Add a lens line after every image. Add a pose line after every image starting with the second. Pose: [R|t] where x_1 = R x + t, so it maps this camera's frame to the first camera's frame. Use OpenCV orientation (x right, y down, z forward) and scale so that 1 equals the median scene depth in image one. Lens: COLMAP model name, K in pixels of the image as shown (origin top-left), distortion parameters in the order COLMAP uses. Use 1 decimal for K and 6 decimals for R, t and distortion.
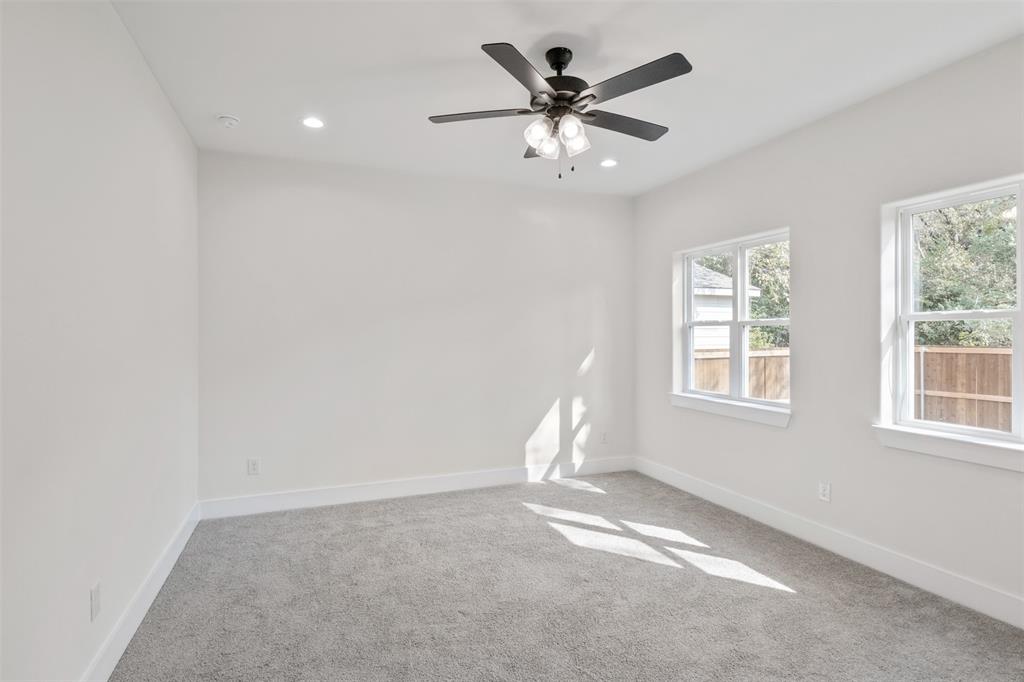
lens RADIAL K [[513.4, 0, 511.2], [0, 513.4, 334.3], [0, 0, 1]] dist [-0.003509, -0.000568]
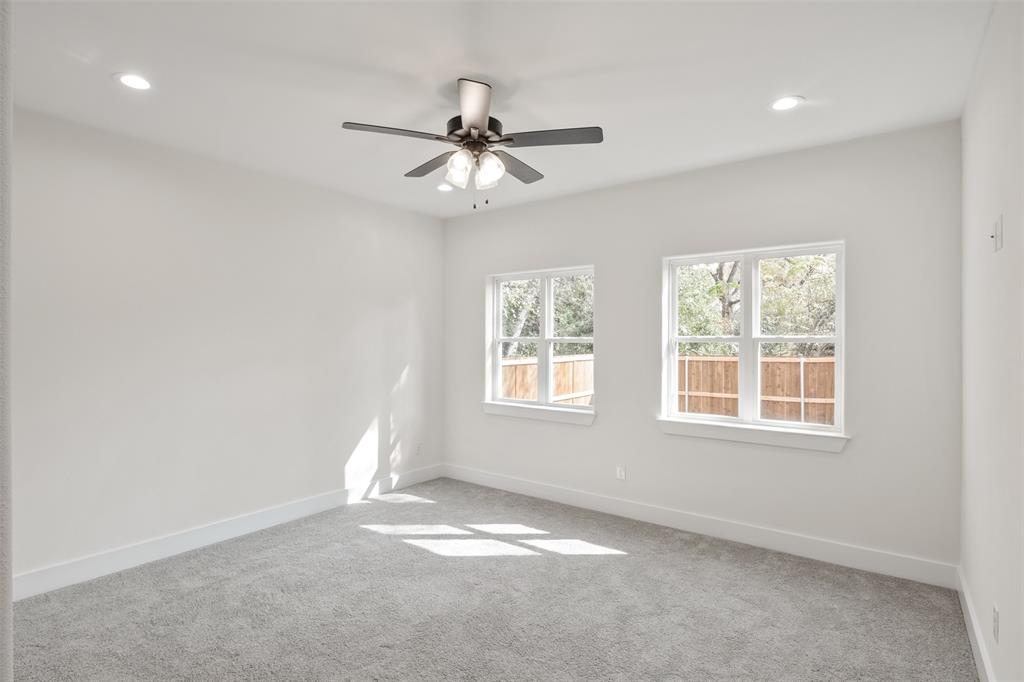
lens RADIAL K [[512.1, 0, 510.4], [0, 512.1, 337.5], [0, 0, 1]] dist [-0.009690, -0.000468]
pose [[0.850702, 0.009295, 0.525566, -0.286920], [-0.006323, 0.999952, -0.007451, -0.021425], [-0.525610, 0.003016, 0.850720, 0.043923]]
